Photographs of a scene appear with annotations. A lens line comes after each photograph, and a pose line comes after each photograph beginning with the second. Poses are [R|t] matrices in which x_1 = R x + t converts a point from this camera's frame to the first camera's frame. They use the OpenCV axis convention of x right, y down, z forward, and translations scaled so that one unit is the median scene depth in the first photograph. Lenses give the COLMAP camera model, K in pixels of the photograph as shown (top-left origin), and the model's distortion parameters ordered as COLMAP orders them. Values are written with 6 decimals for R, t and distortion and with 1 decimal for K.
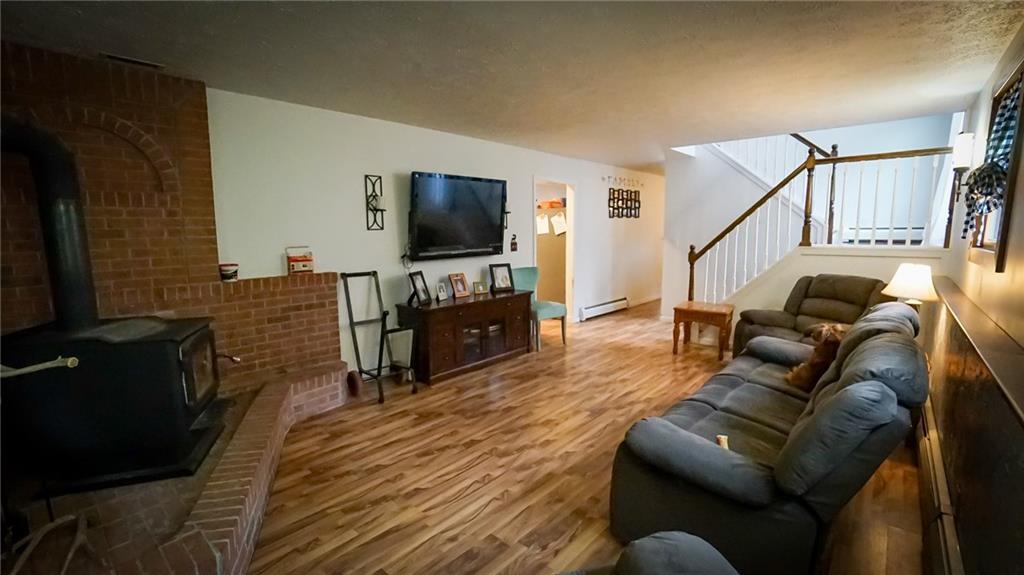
lens RADIAL K [[451.1, 0, 507.4], [0, 451.1, 290.2], [0, 0, 1]] dist [-0.030720, 0.004570]
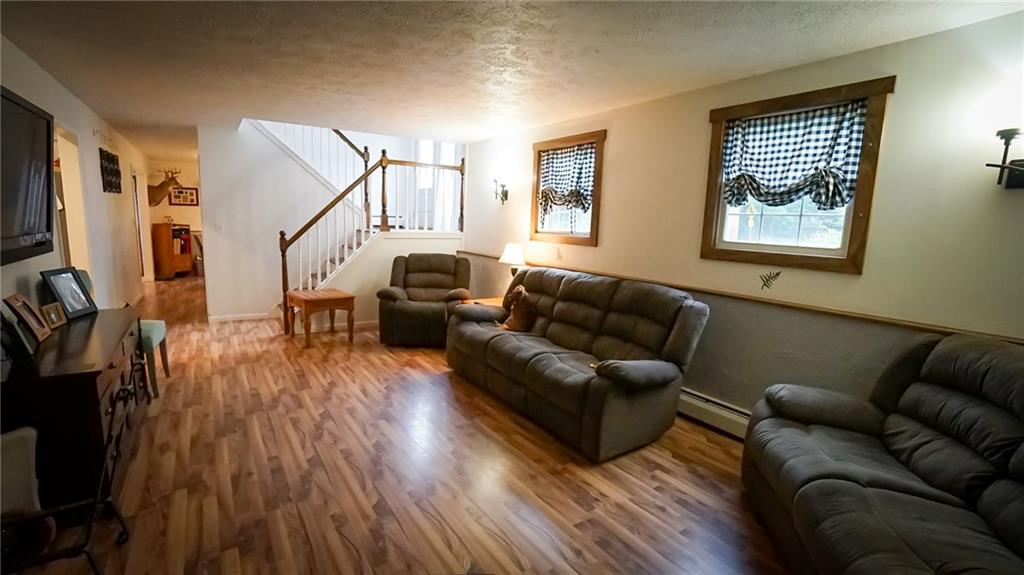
lens RADIAL K [[451.1, 0, 504.6], [0, 451.1, 285.6], [0, 0, 1]] dist [-0.030720, 0.004570]
pose [[0.260603, -0.121179, 0.957811, -0.525628], [0.090030, 0.990819, 0.100860, -0.057814], [-0.961239, 0.059947, 0.269120, 0.453168]]
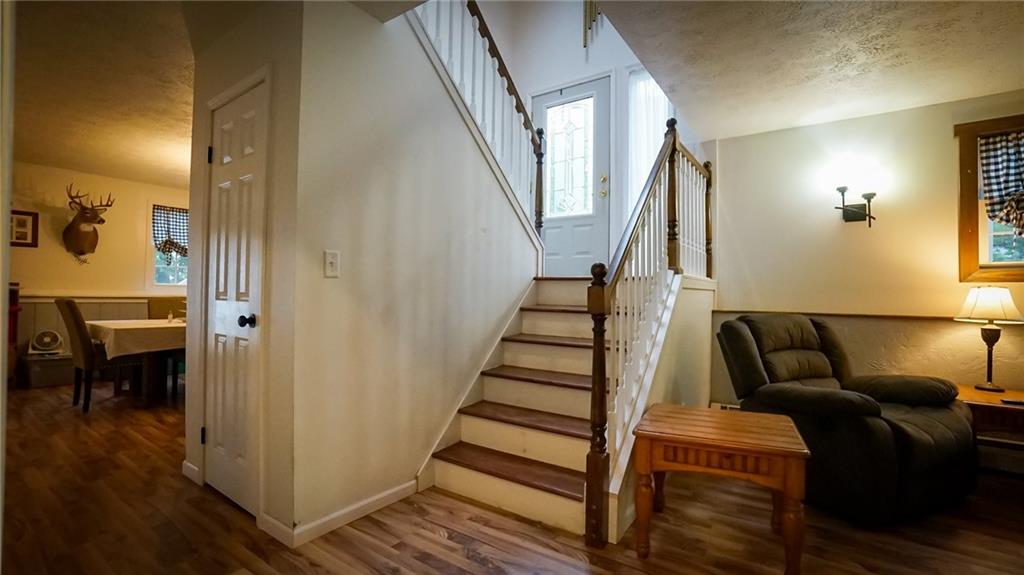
lens RADIAL K [[451.1, 0, 502.4], [0, 451.1, 288.5], [0, 0, 1]] dist [-0.030720, 0.004570]
pose [[-0.116757, 0.018309, 0.992992, 0.107900], [0.123774, 0.992303, -0.003743, -0.129420], [-0.985418, 0.122469, -0.118125, 1.591966]]
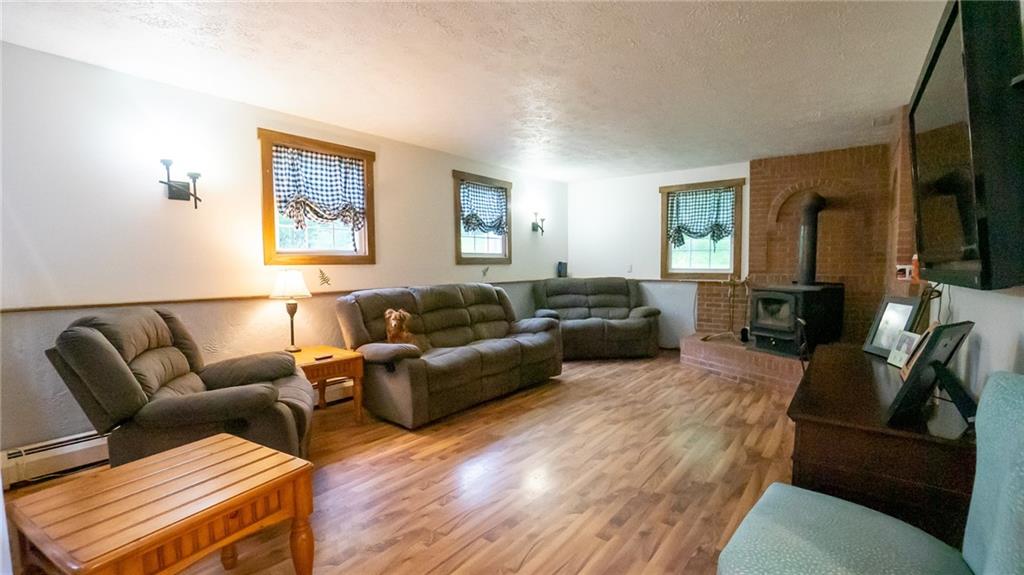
lens RADIAL K [[451.1, 0, 506.6], [0, 451.1, 286.8], [0, 0, 1]] dist [-0.030720, 0.004570]
pose [[-0.998368, 0.011698, -0.055903, 0.330975], [0.001198, 0.982874, 0.184275, -0.169017], [0.057102, 0.183908, -0.981284, 1.647983]]
